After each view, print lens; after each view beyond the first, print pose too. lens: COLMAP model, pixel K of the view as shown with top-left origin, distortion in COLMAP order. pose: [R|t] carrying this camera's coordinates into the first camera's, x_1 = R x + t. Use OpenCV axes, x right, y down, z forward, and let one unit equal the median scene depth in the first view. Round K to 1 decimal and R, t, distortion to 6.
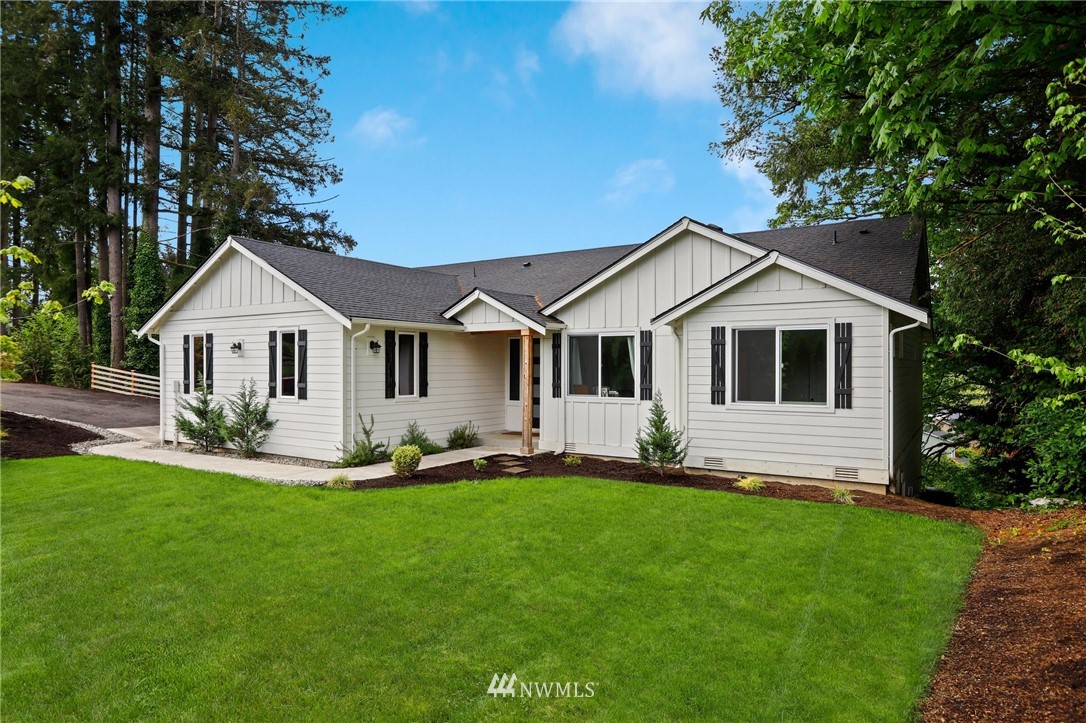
lens RADIAL K [[651.8, 0, 543.2], [0, 651.8, 361.0], [0, 0, 1]] dist [0.008581, 0.013561]
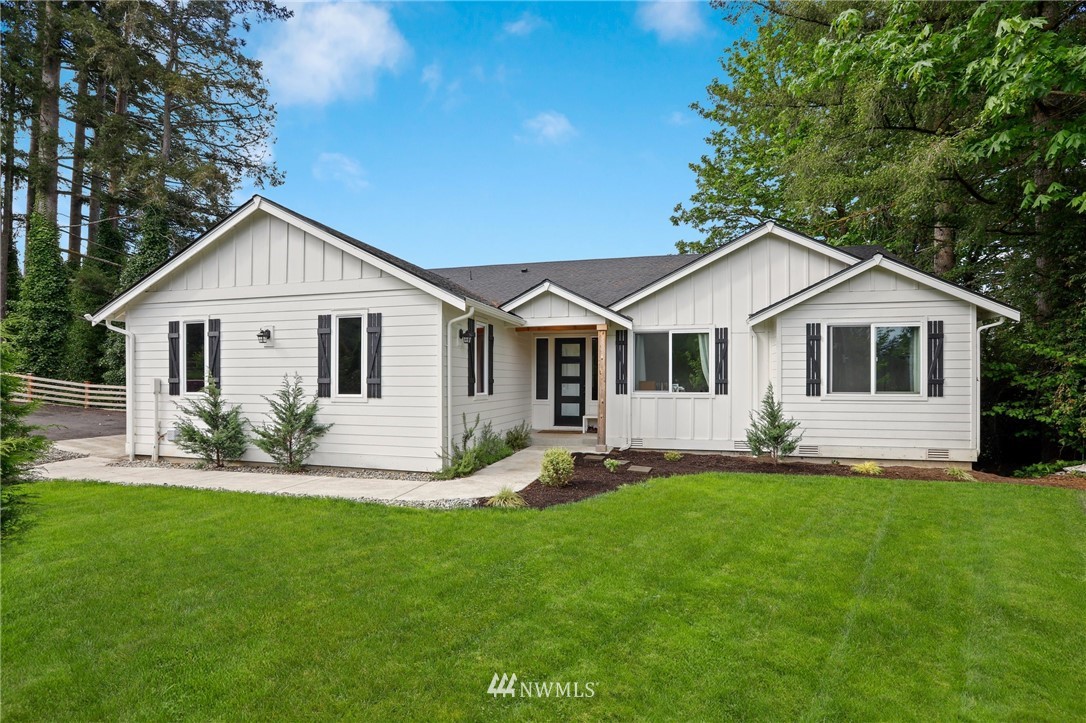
lens RADIAL K [[497.2, 0, 553.7], [0, 497.2, 381.2], [0, 0, 1]] dist [-0.014913, 0.001397]
pose [[0.945685, -0.003001, 0.325071, -0.345229], [-0.001064, 0.999923, 0.012327, 0.028404], [-0.325083, -0.012003, 0.945609, 0.322208]]
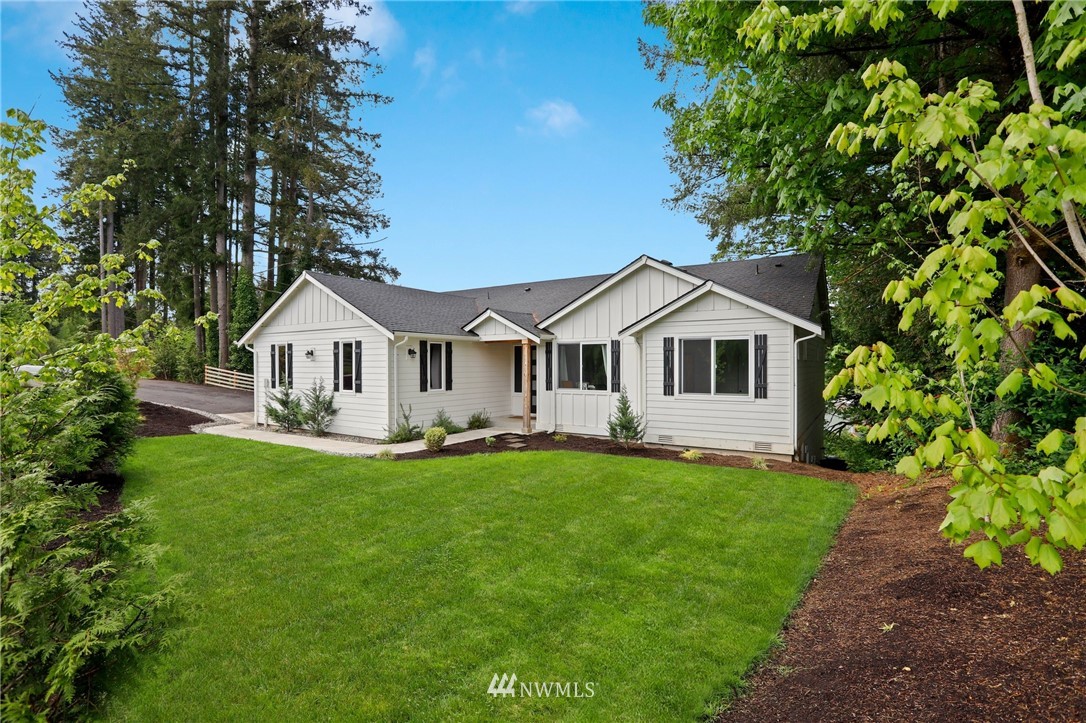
lens RADIAL K [[497.2, 0, 542.4], [0, 497.2, 361.4], [0, 0, 1]] dist [-0.014913, 0.001397]
pose [[0.999981, -0.004272, -0.004409, 0.012633], [0.004280, 0.999989, 0.001849, -0.005445], [0.004401, -0.001868, 0.999989, -0.014389]]
